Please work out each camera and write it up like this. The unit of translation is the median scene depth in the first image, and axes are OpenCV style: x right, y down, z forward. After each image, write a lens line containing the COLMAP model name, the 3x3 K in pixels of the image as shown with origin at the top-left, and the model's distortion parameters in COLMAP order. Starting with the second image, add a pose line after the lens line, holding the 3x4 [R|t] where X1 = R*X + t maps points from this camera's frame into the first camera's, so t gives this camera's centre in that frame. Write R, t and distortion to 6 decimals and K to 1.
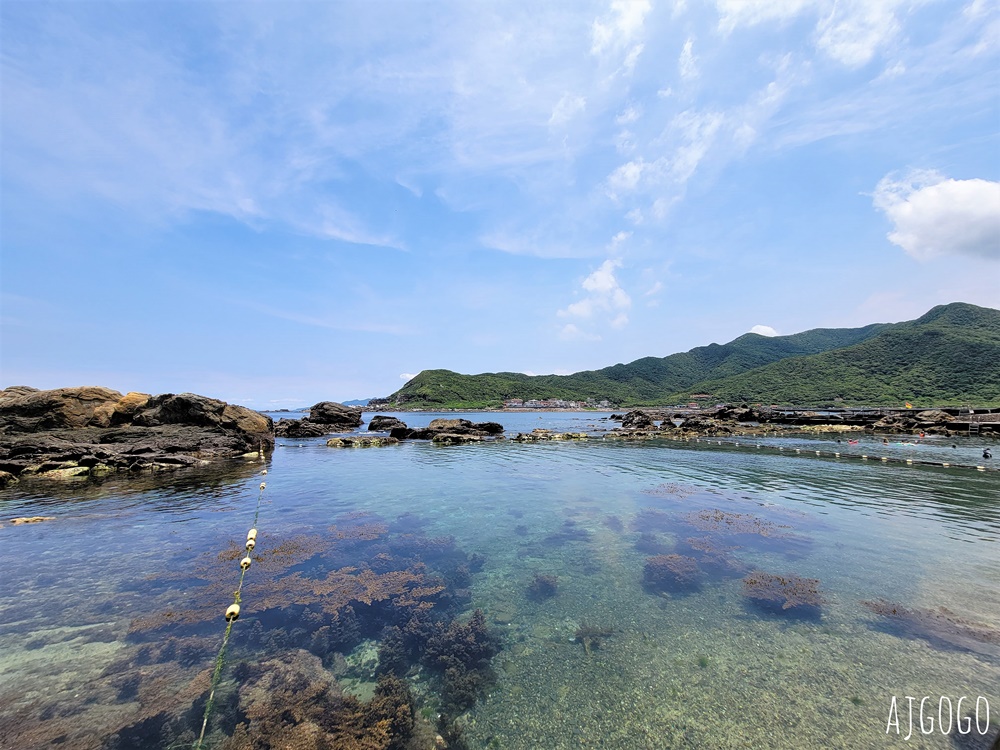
lens RADIAL K [[408.1, 0, 503.4], [0, 408.1, 374.2], [0, 0, 1]] dist [-0.003231, -0.000787]
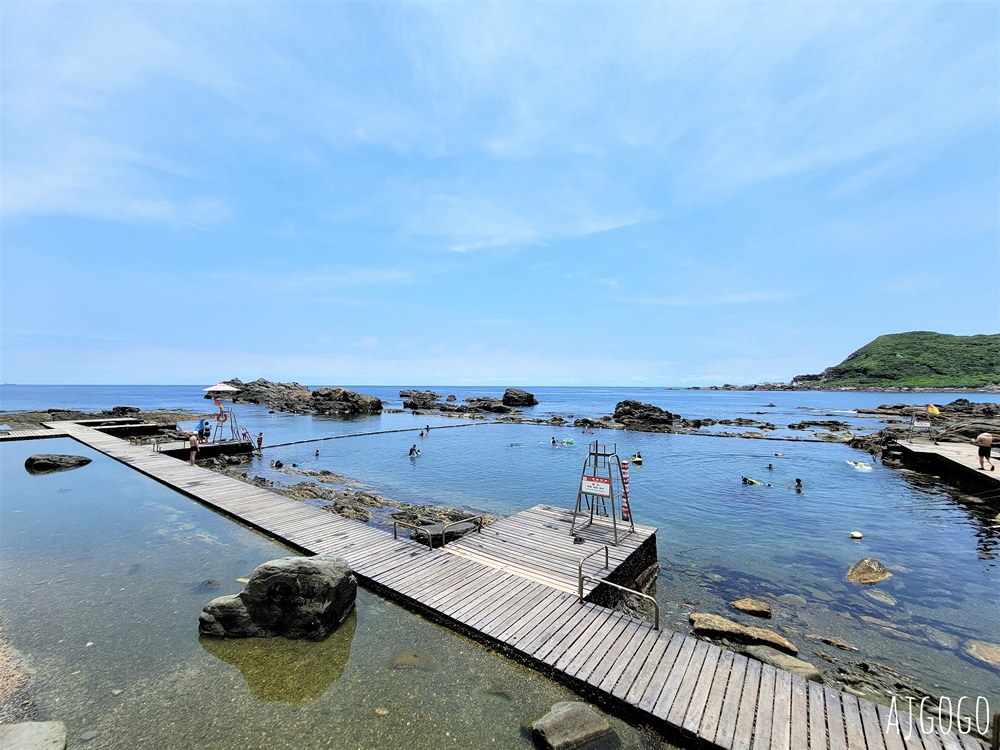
lens RADIAL K [[412.7, 0, 499.9], [0, 412.7, 384.2], [0, 0, 1]] dist [-0.005969, 0.000090]
pose [[0.535140, -0.001387, -0.844762, 2.087706], [0.069944, 0.996638, 0.042672, -0.039698], [0.841863, -0.081921, 0.533437, 0.354031]]
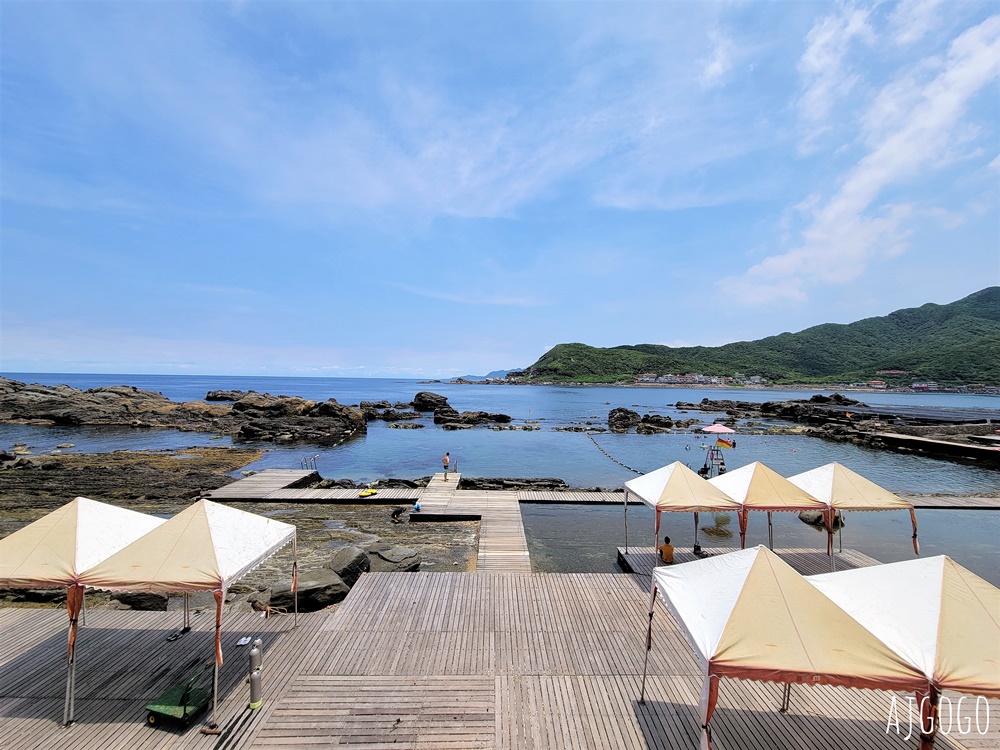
lens RADIAL K [[409.9, 0, 501.3], [0, 409.9, 381.2], [0, 0, 1]] dist [-0.008111, 0.000511]
pose [[0.939480, 0.016694, -0.342198, 0.839781], [0.013597, 0.996209, 0.085928, -0.234227], [0.342335, -0.085381, 0.935691, -0.729846]]
